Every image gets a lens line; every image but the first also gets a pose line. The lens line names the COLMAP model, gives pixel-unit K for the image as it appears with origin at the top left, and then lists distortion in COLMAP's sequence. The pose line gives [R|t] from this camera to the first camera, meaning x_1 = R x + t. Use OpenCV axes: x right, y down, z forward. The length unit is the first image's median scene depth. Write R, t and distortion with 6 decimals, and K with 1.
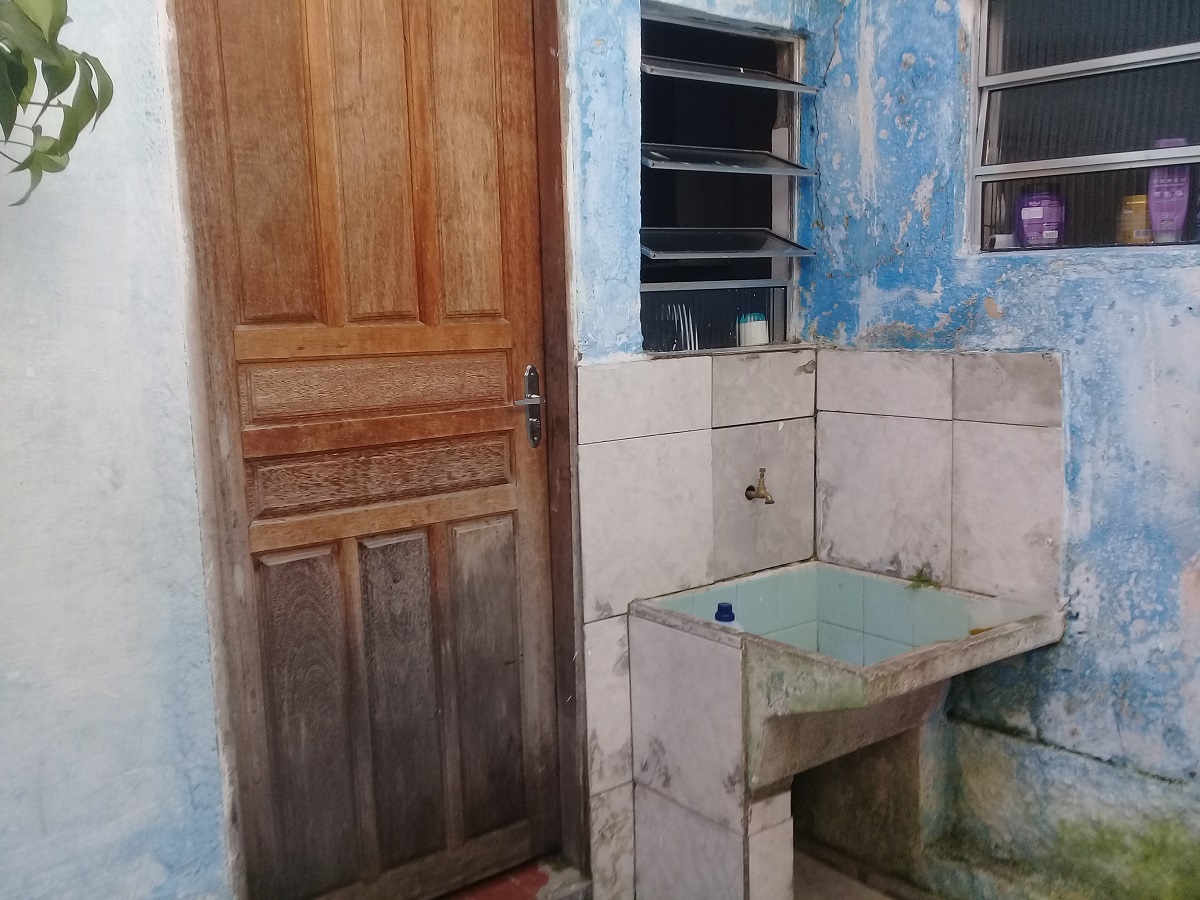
lens RADIAL K [[1089.3, 0, 590.9], [0, 1089.3, 452.0], [0, 0, 1]] dist [0.015041, 0.000000]
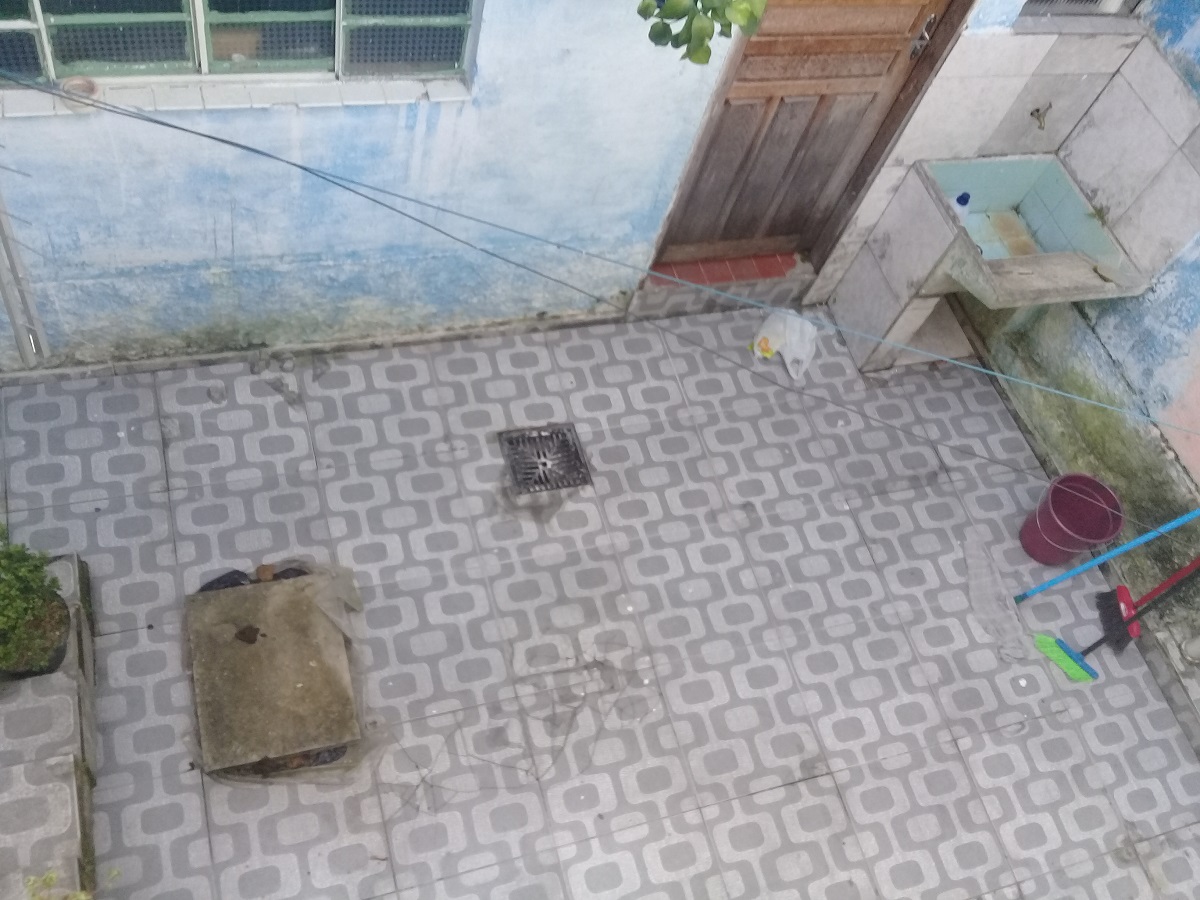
lens RADIAL K [[1089.3, 0, 599.5], [0, 1089.3, 453.8], [0, 0, 1]] dist [0.015041, 0.000000]
pose [[0.903694, 0.428154, 0.004695, -0.217287], [-0.294527, 0.613618, 0.732616, -0.666157], [0.310792, -0.663443, 0.680626, -0.550586]]
